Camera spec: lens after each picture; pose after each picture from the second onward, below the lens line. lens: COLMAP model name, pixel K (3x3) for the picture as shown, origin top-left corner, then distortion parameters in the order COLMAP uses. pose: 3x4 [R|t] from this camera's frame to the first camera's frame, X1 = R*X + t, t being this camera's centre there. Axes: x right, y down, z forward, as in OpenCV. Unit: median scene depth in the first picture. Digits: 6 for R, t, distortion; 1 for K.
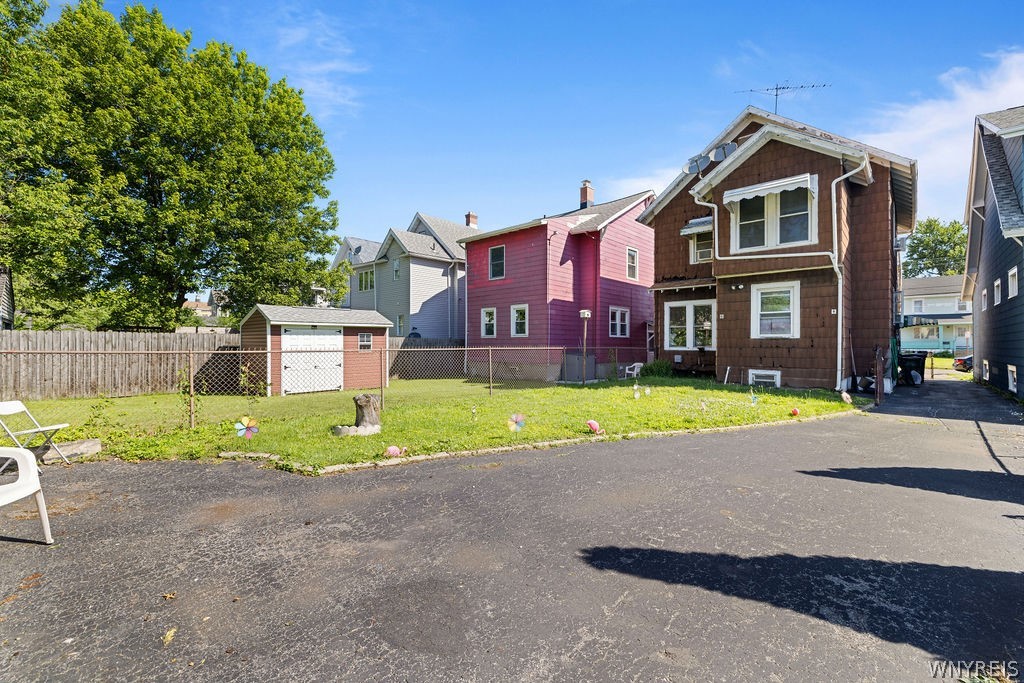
lens RADIAL K [[435.9, 0, 513.0], [0, 435.9, 344.0], [0, 0, 1]] dist [0.002850, 0.000272]
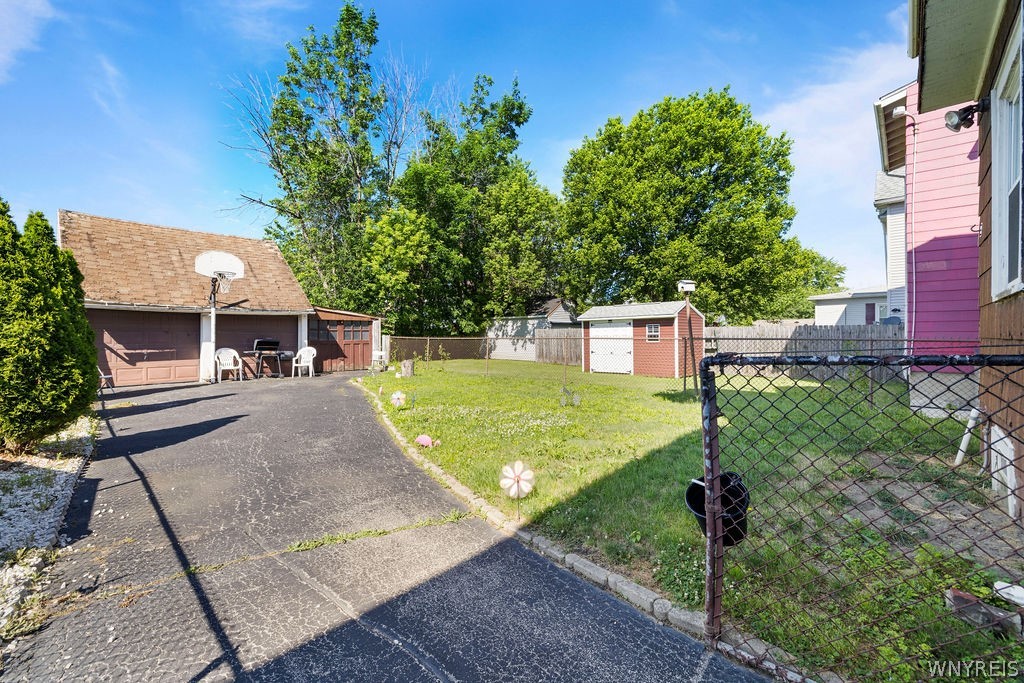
lens RADIAL K [[435.9, 0, 510.9], [0, 435.9, 338.3], [0, 0, 1]] dist [0.002850, 0.000272]
pose [[-0.013448, 0.003935, -0.999902, 3.445306], [0.001639, 0.999991, 0.003913, 0.021872], [0.999908, -0.001587, -0.013454, 3.170566]]
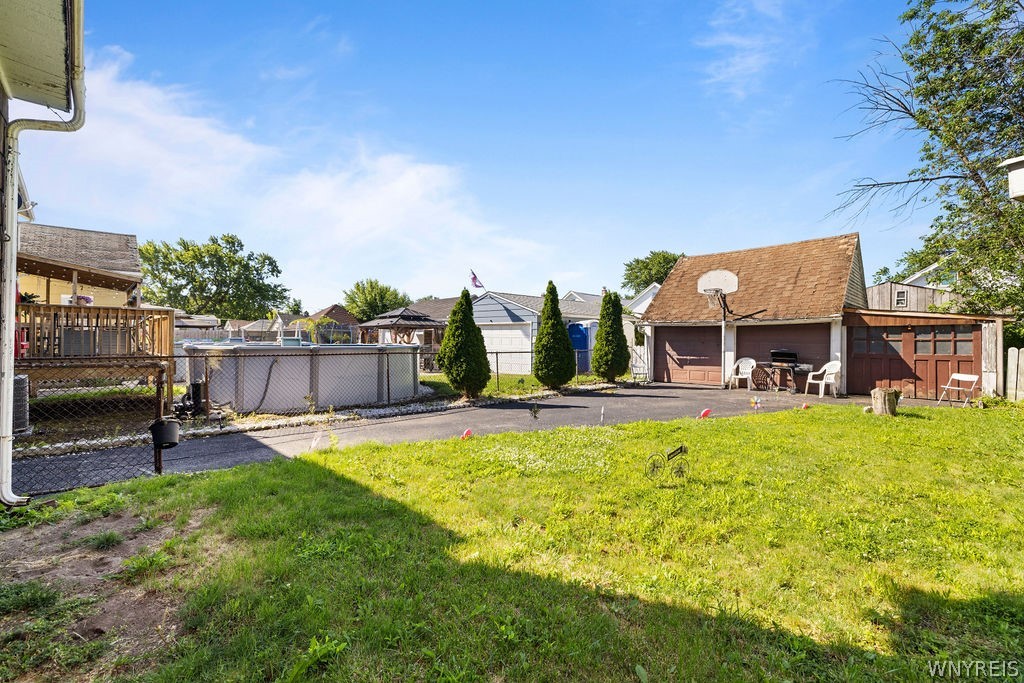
lens RADIAL K [[435.9, 0, 504.4], [0, 435.9, 342.6], [0, 0, 1]] dist [0.002850, 0.000272]
pose [[-0.998254, -0.003155, 0.058991, 1.491235], [-0.002745, 0.999972, 0.007022, -0.049083], [-0.059011, 0.006847, -0.998234, 4.886305]]
